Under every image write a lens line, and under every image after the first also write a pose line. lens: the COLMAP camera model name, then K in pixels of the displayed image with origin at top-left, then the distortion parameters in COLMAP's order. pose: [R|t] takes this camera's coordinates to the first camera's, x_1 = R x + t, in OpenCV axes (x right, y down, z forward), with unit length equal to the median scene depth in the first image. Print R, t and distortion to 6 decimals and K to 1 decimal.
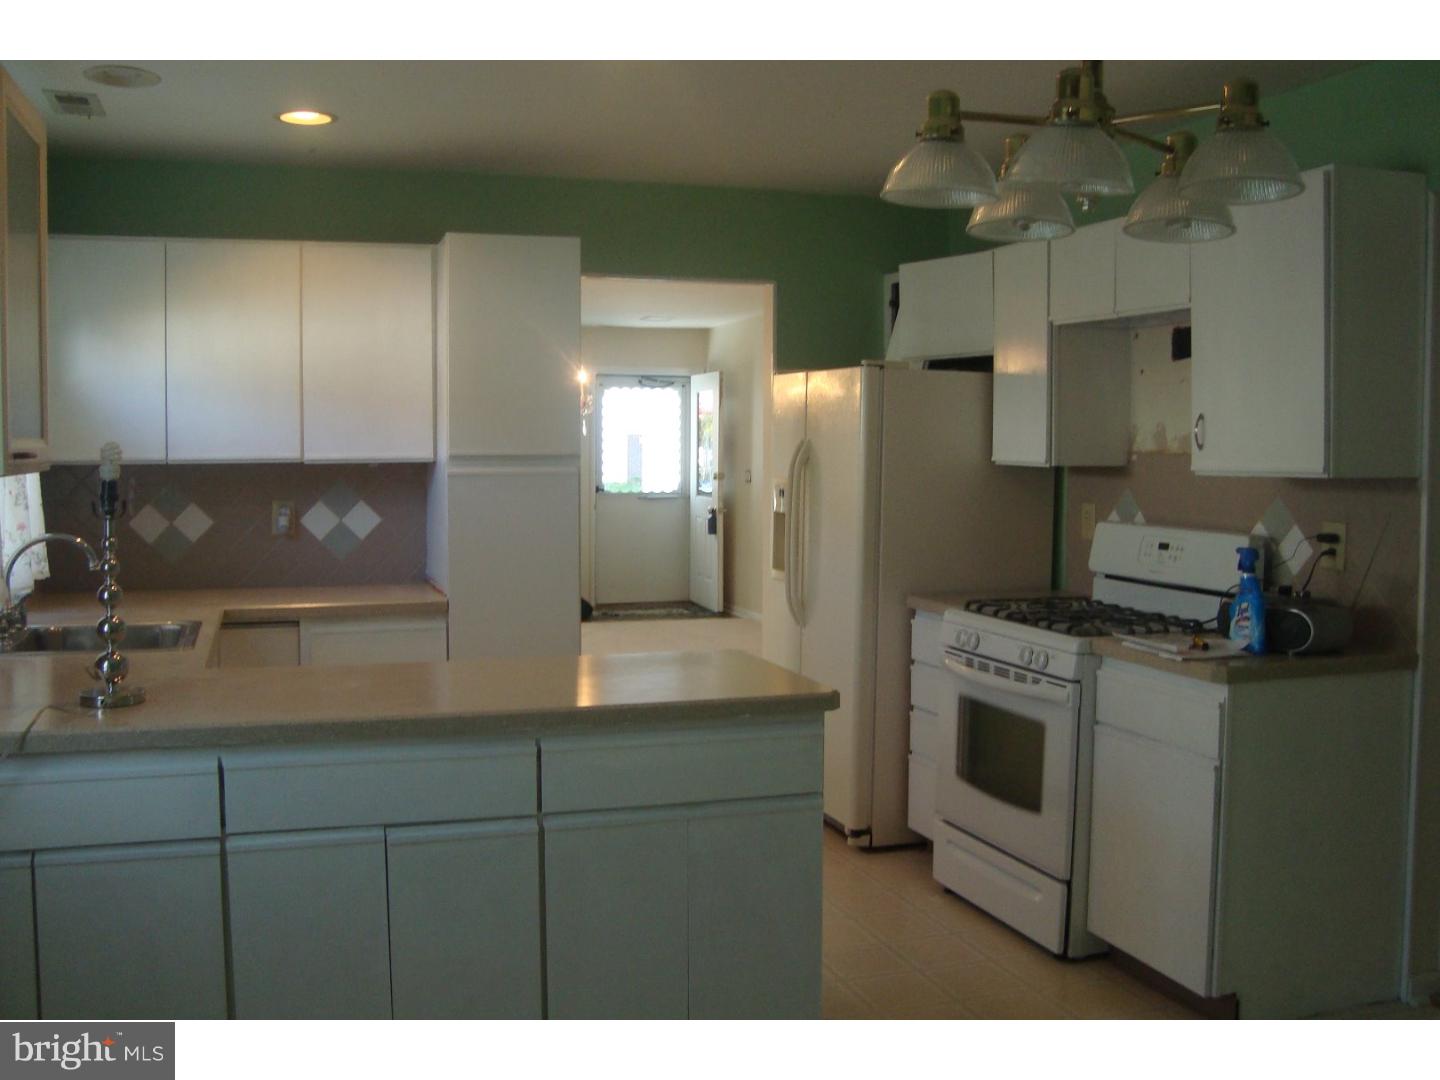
lens RADIAL K [[1480.2, 0, 720.0], [0, 1480.2, 540.0], [0, 0, 1]] dist [-0.317855, 0.383497]
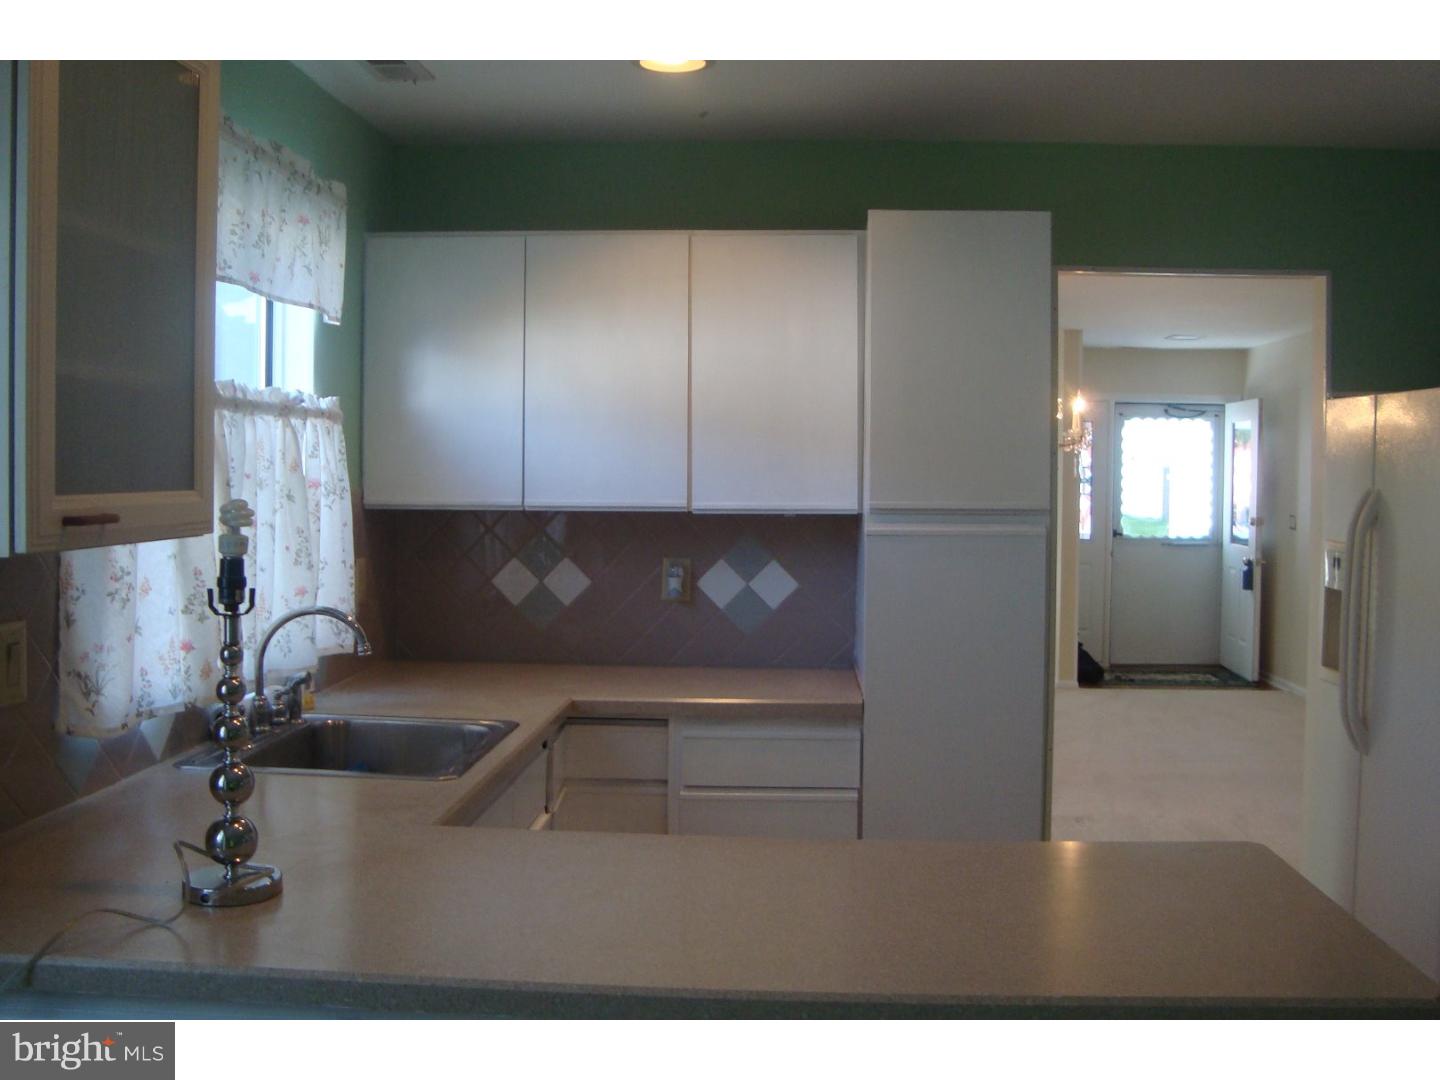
lens RADIAL K [[1406.0, 0, 720.9], [0, 1406.0, 509.1], [0, 0, 1]] dist [-0.222435, 0.309393]
pose [[0.928521, 0.013177, -0.371045, 0.008287], [-0.027519, 0.999064, -0.033384, -0.026644], [0.370258, 0.041209, 0.928014, 0.262593]]
